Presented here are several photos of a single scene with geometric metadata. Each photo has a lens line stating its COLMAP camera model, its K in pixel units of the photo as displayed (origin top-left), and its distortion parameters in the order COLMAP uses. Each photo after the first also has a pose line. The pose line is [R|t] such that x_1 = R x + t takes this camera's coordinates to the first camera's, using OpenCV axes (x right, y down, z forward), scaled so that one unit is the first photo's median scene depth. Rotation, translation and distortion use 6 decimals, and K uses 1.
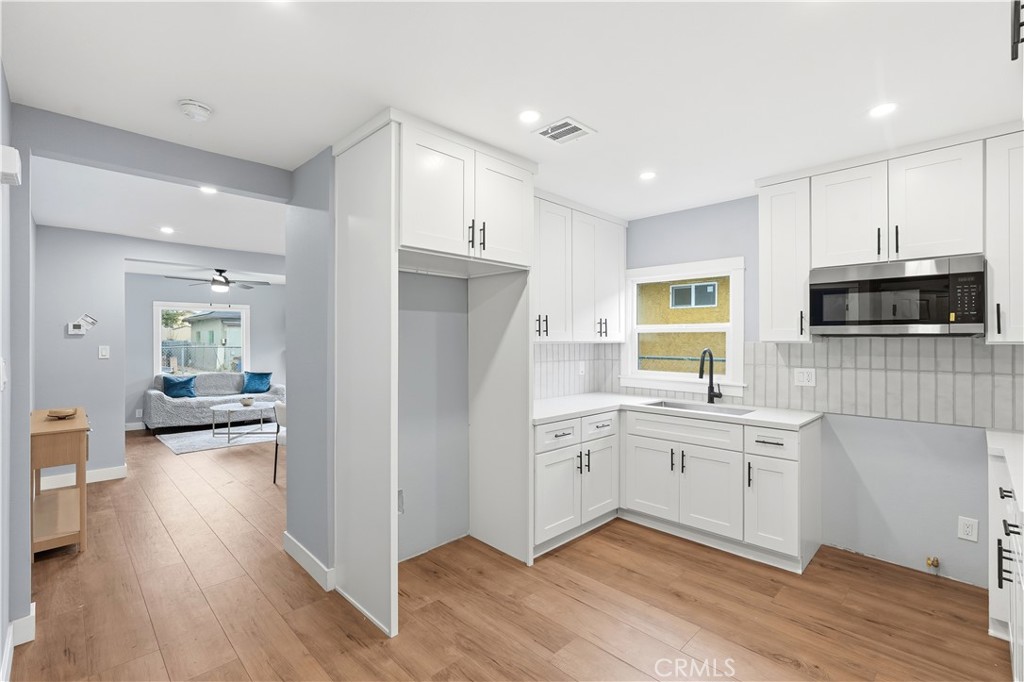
lens RADIAL K [[455.2, 0, 520.6], [0, 455.2, 337.2], [0, 0, 1]] dist [-0.011308, 0.005782]
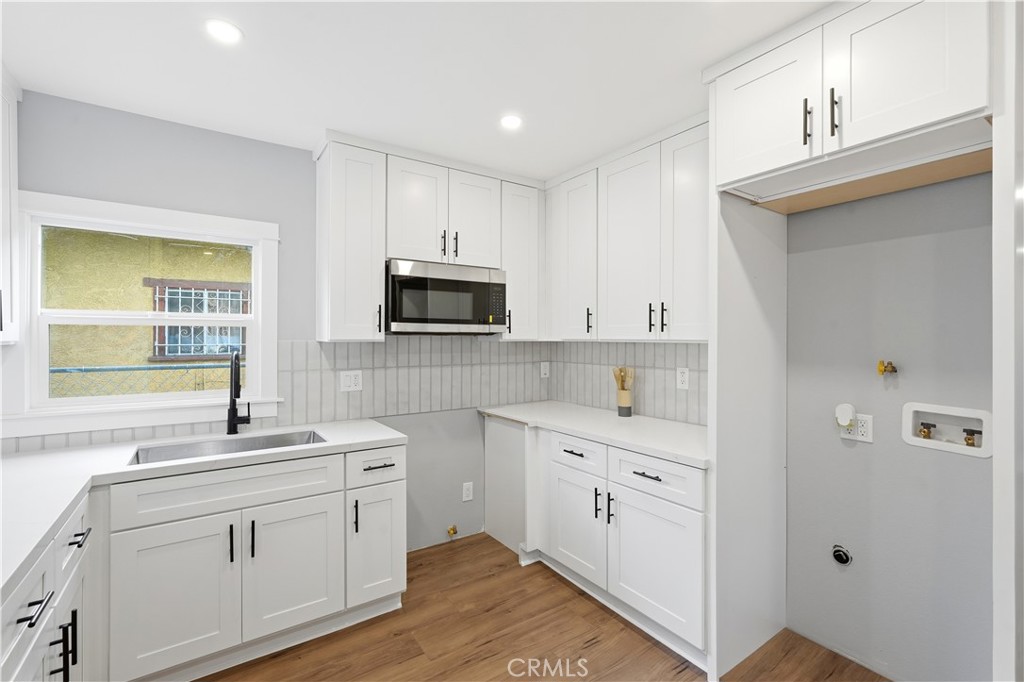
lens RADIAL K [[455.2, 0, 515.4], [0, 455.2, 336.9], [0, 0, 1]] dist [-0.011308, 0.005782]
pose [[0.201095, 0.001288, 0.979571, -0.169159], [-0.004726, 0.999989, -0.000345, 0.002732], [-0.979560, -0.004560, 0.201099, 0.544594]]
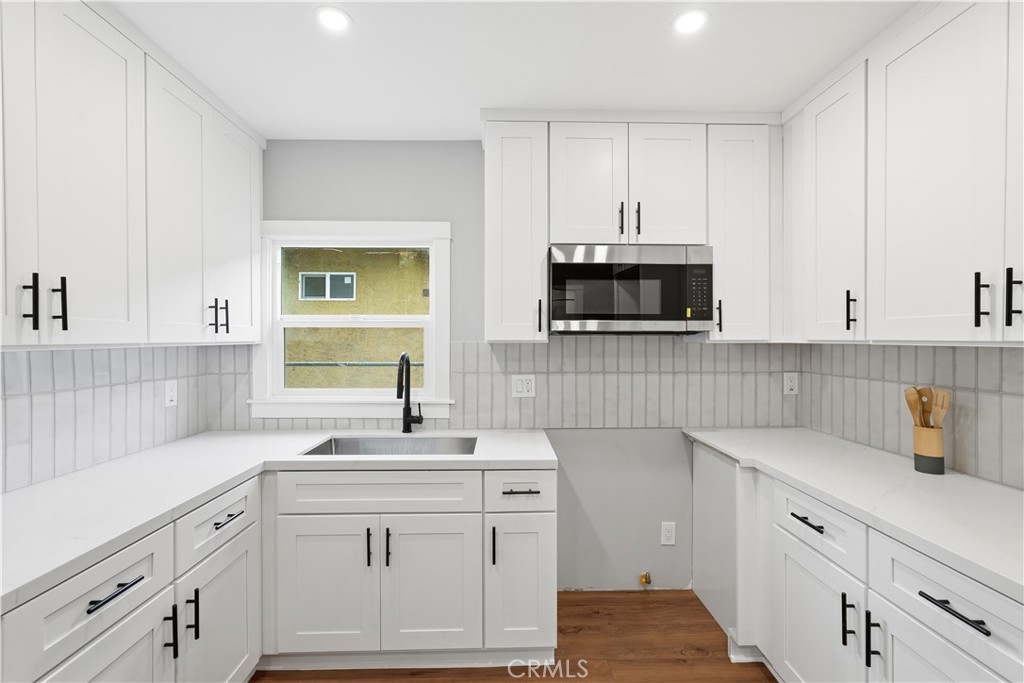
lens RADIAL K [[455.2, 0, 509.9], [0, 455.2, 339.9], [0, 0, 1]] dist [-0.011308, 0.005782]
pose [[0.704671, -0.004150, 0.709522, 0.054659], [-0.001988, 0.999967, 0.007824, 0.002304], [-0.709532, -0.006924, 0.704639, 0.486025]]
